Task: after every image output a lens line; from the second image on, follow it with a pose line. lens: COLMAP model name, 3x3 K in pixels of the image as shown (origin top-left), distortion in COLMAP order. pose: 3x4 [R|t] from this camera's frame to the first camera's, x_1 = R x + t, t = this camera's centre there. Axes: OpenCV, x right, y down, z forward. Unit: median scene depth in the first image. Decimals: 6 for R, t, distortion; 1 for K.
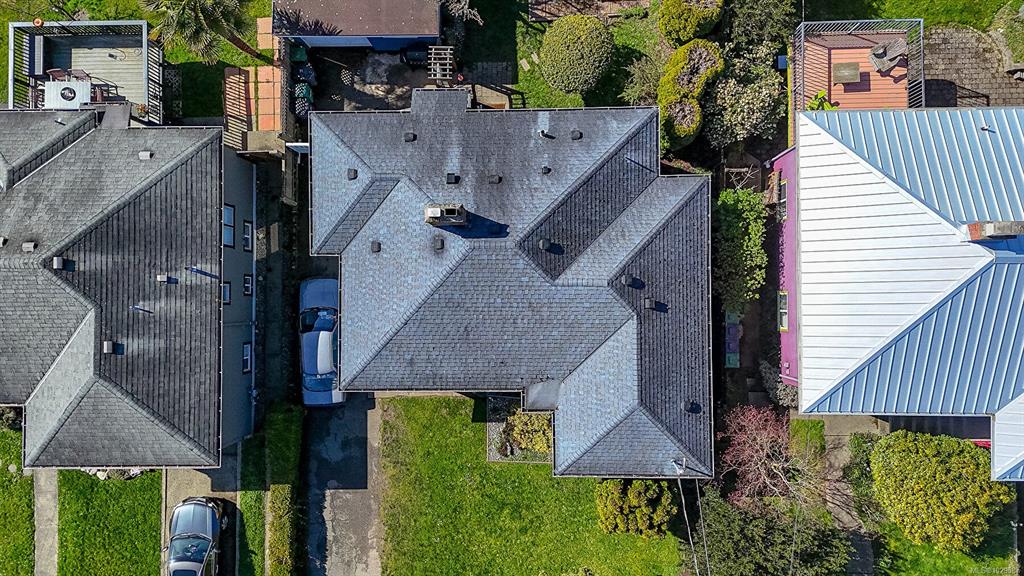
lens RADIAL K [[753.1, 0, 508.9], [0, 753.1, 289.5], [0, 0, 1]] dist [0.033397, -0.013699]
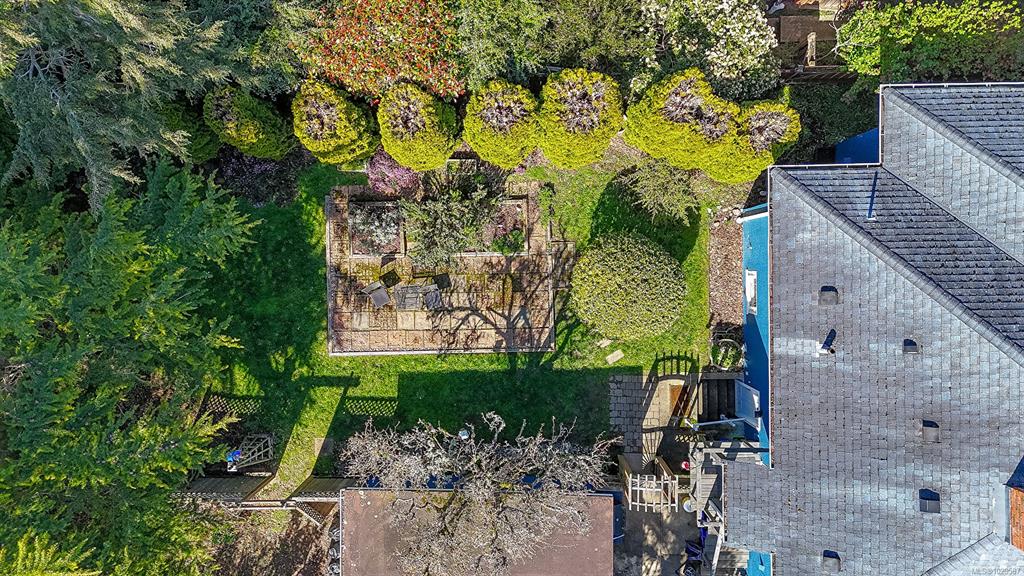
lens RADIAL K [[753.1, 0, 512.1], [0, 753.1, 282.7], [0, 0, 1]] dist [0.033397, -0.013699]
pose [[-0.001836, -0.999338, 0.036339, 0.073112], [0.999451, -0.003037, -0.033004, -0.418967], [0.033092, 0.036258, 0.998794, 0.337669]]
